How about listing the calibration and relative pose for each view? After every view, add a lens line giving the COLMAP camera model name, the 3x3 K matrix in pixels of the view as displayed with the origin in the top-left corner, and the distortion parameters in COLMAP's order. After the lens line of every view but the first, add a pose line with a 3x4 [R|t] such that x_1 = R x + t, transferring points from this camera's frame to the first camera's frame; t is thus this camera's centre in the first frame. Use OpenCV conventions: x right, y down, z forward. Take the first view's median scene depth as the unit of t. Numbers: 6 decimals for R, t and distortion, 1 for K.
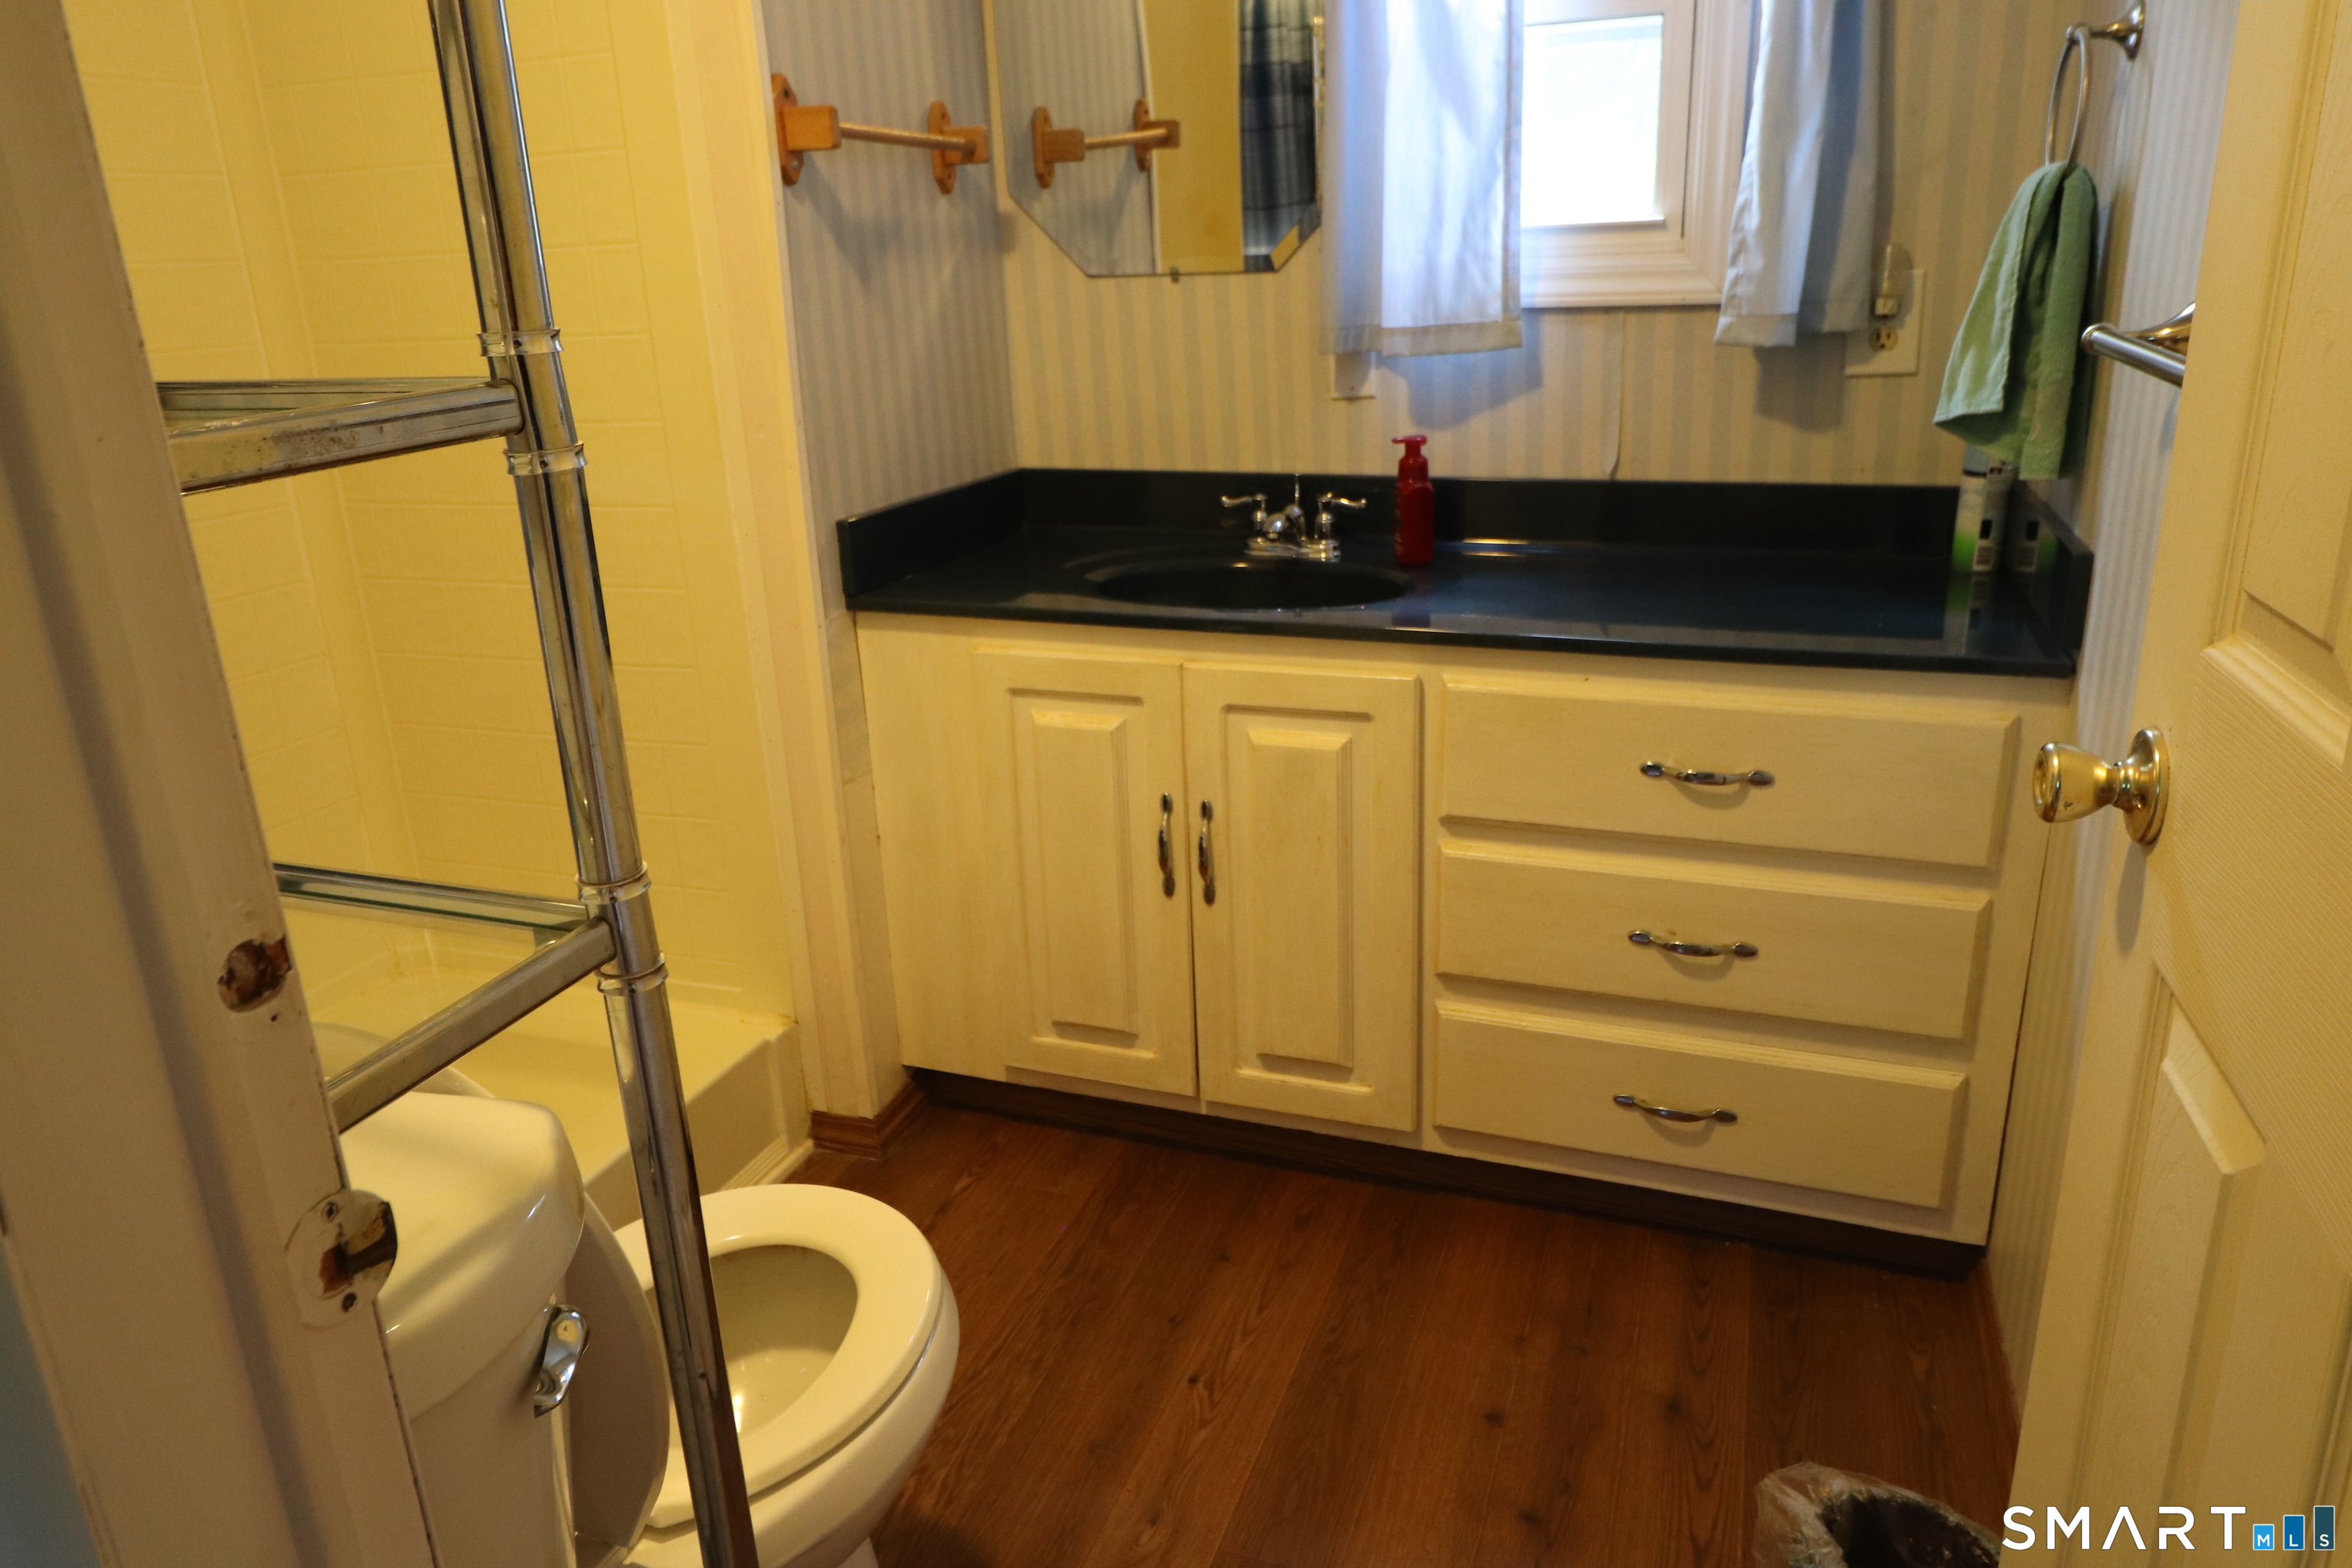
lens RADIAL K [[1568.2, 0, 1172.8], [0, 1568.2, 777.0], [0, 0, 1]] dist [0.008187, -0.014206]
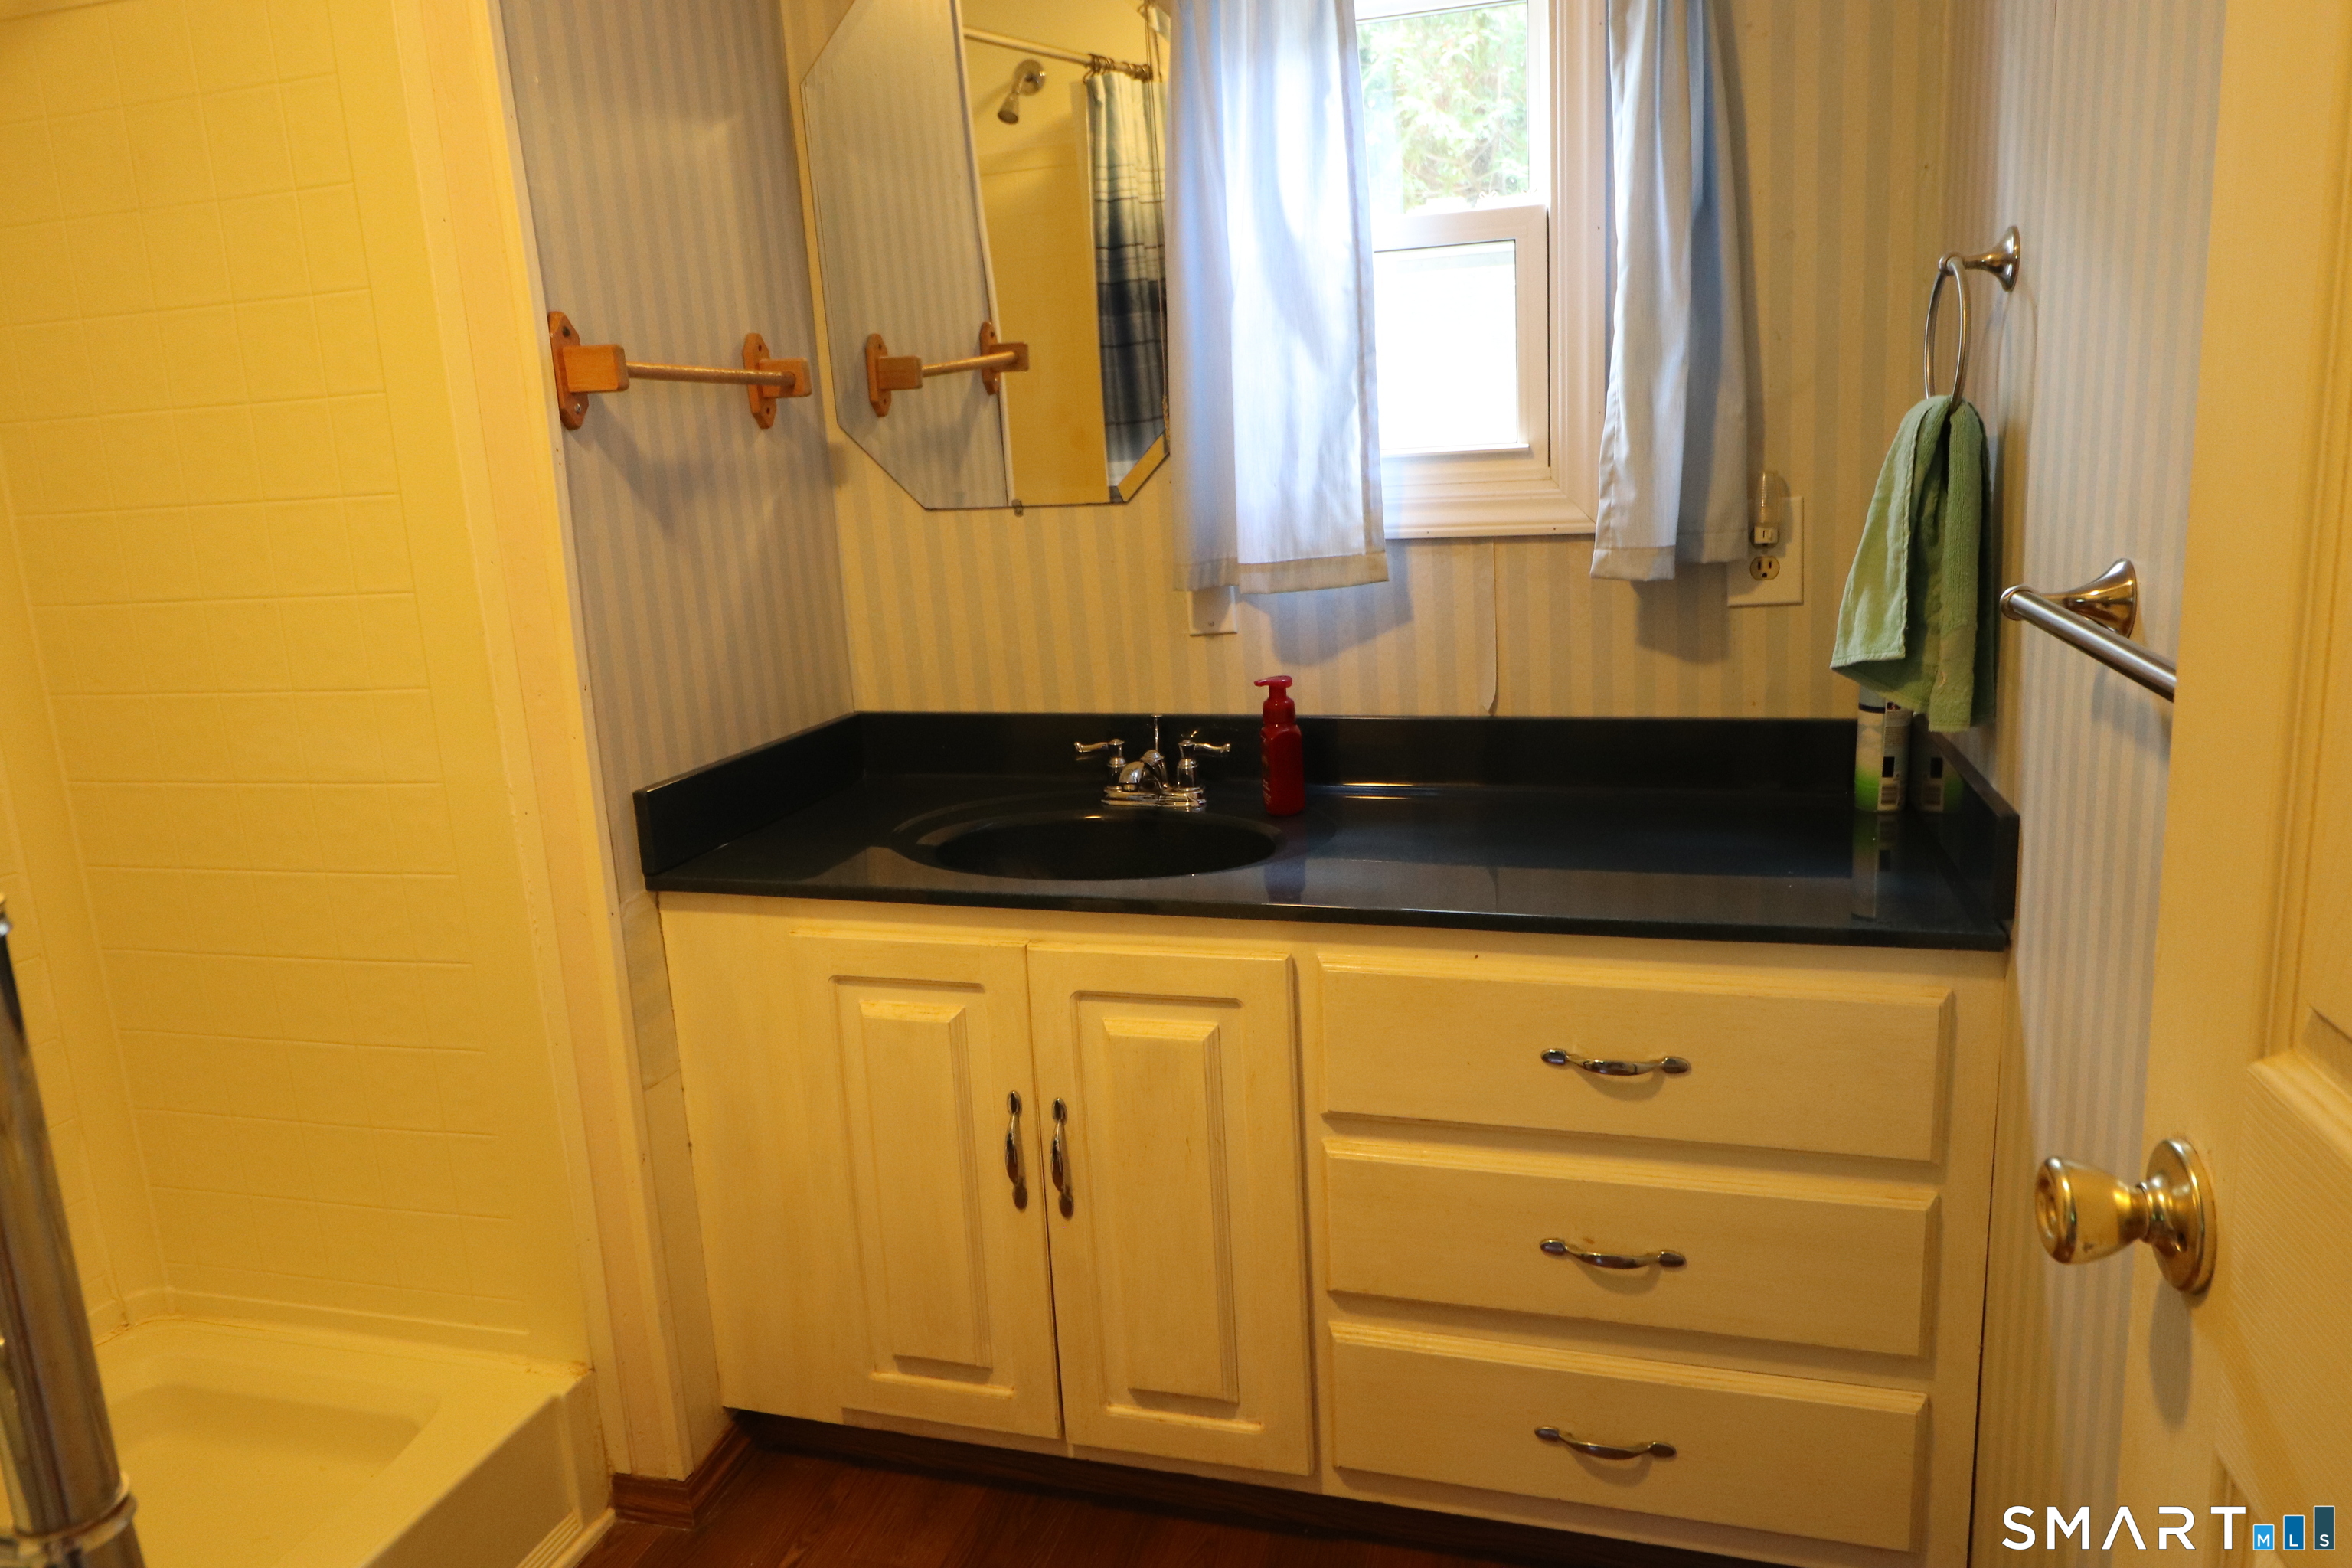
lens RADIAL K [[1568.2, 0, 1182.7], [0, 1568.2, 778.5], [0, 0, 1]] dist [0.008187, -0.014206]
pose [[0.997058, -0.030128, 0.070481, 0.033382], [0.037843, 0.993118, -0.110832, -0.062481], [-0.066657, 0.113173, 0.991337, 0.102829]]
